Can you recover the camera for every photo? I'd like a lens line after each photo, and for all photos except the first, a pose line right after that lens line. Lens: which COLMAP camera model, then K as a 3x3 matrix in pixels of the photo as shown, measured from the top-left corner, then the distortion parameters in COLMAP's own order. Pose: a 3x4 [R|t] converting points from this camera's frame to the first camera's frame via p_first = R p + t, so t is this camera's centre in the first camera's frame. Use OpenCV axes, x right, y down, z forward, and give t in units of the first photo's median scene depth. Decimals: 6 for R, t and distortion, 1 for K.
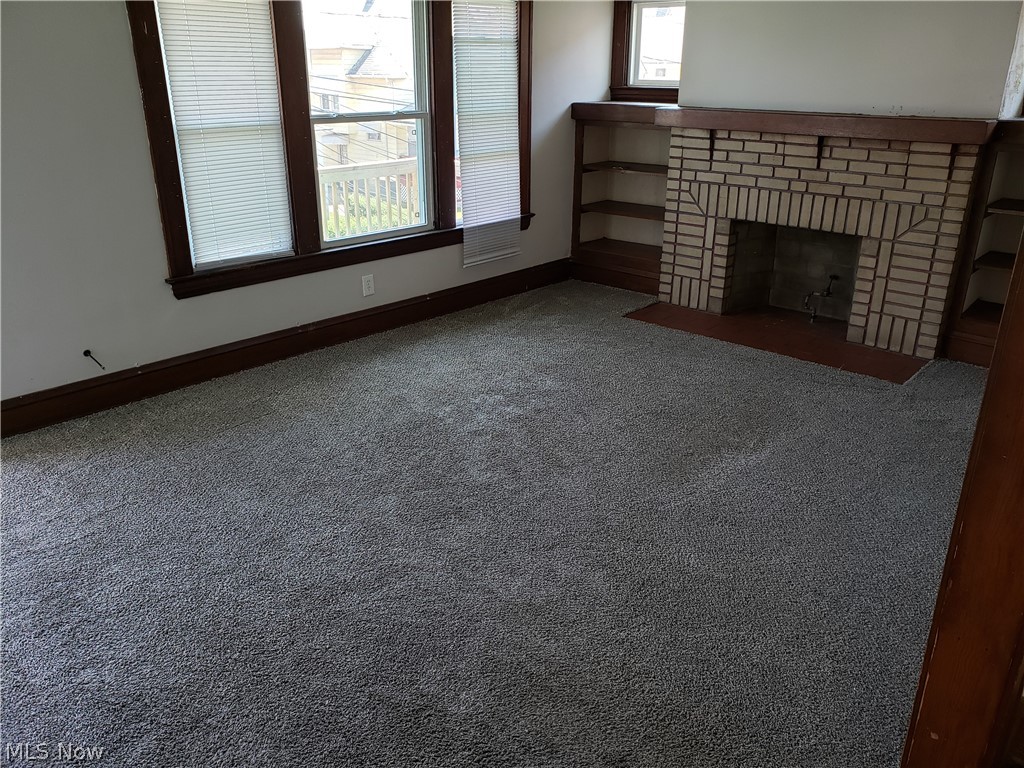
lens RADIAL K [[801.4, 0, 517.3], [0, 801.4, 382.6], [0, 0, 1]] dist [0.016945, -0.009291]
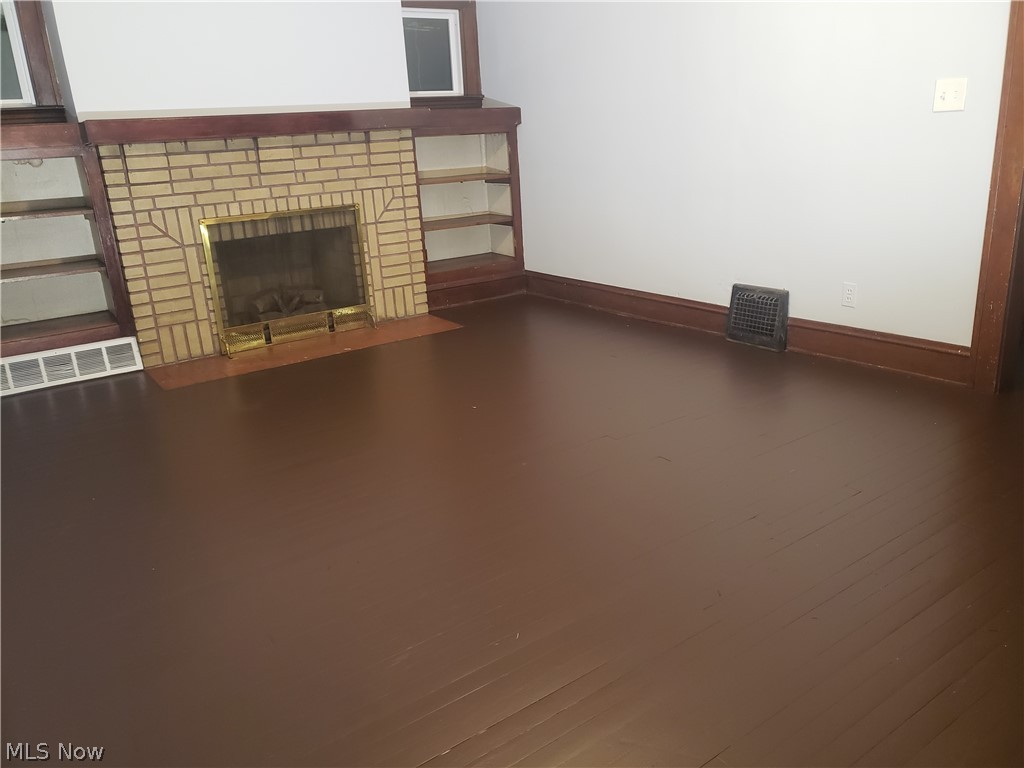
lens RADIAL K [[801.4, 0, 516.8], [0, 801.4, 389.7], [0, 0, 1]] dist [0.016945, -0.009291]
pose [[0.218418, -0.369431, 0.903224, -0.508316], [0.370866, 0.887550, 0.273337, -0.176378], [-0.902636, 0.275273, 0.330866, 0.449673]]
